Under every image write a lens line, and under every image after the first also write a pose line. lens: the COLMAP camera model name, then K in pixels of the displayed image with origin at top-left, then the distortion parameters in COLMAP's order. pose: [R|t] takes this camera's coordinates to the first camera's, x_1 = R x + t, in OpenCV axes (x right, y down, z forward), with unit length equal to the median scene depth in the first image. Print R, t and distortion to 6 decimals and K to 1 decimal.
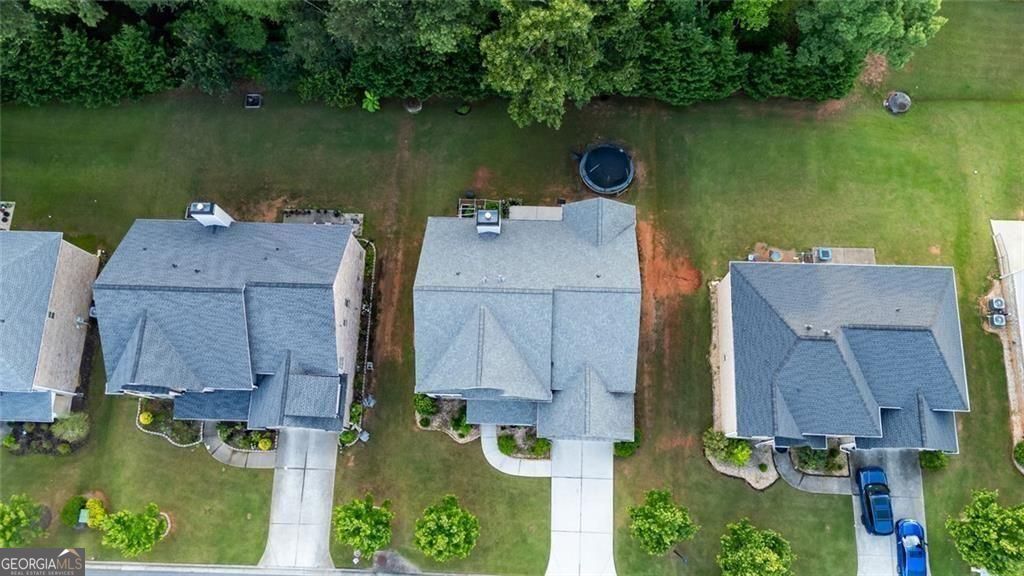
lens RADIAL K [[753.7, 0, 512.4], [0, 753.7, 287.8], [0, 0, 1]] dist [0.084098, -0.076922]
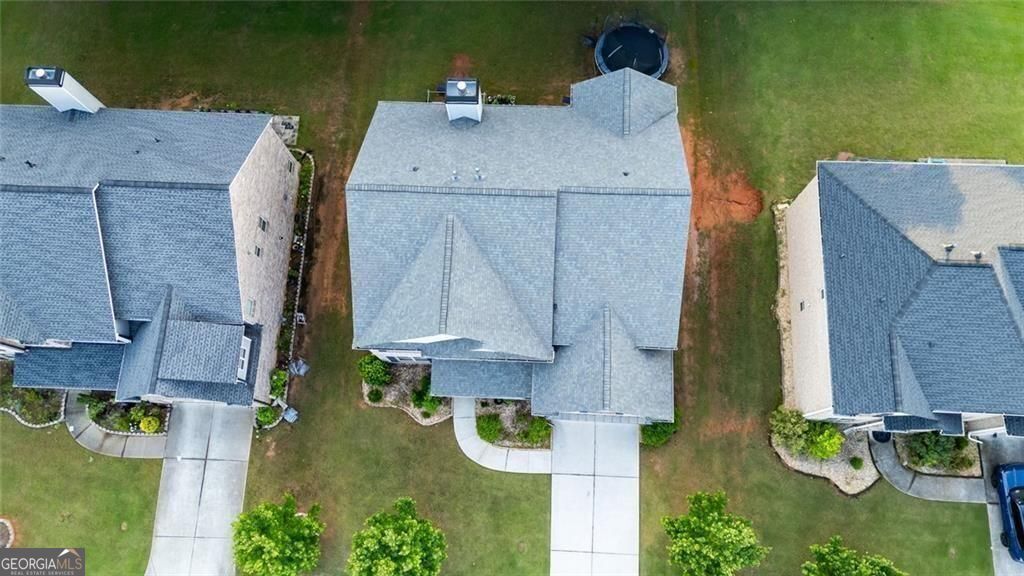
lens RADIAL K [[753.7, 0, 510.8], [0, 753.7, 289.9], [0, 0, 1]] dist [0.084098, -0.076922]
pose [[0.999958, 0.009146, -0.000666, 0.012466], [-0.009146, 0.999958, 0.000457, 0.079074], [0.000670, -0.000451, 1.000000, 0.296898]]
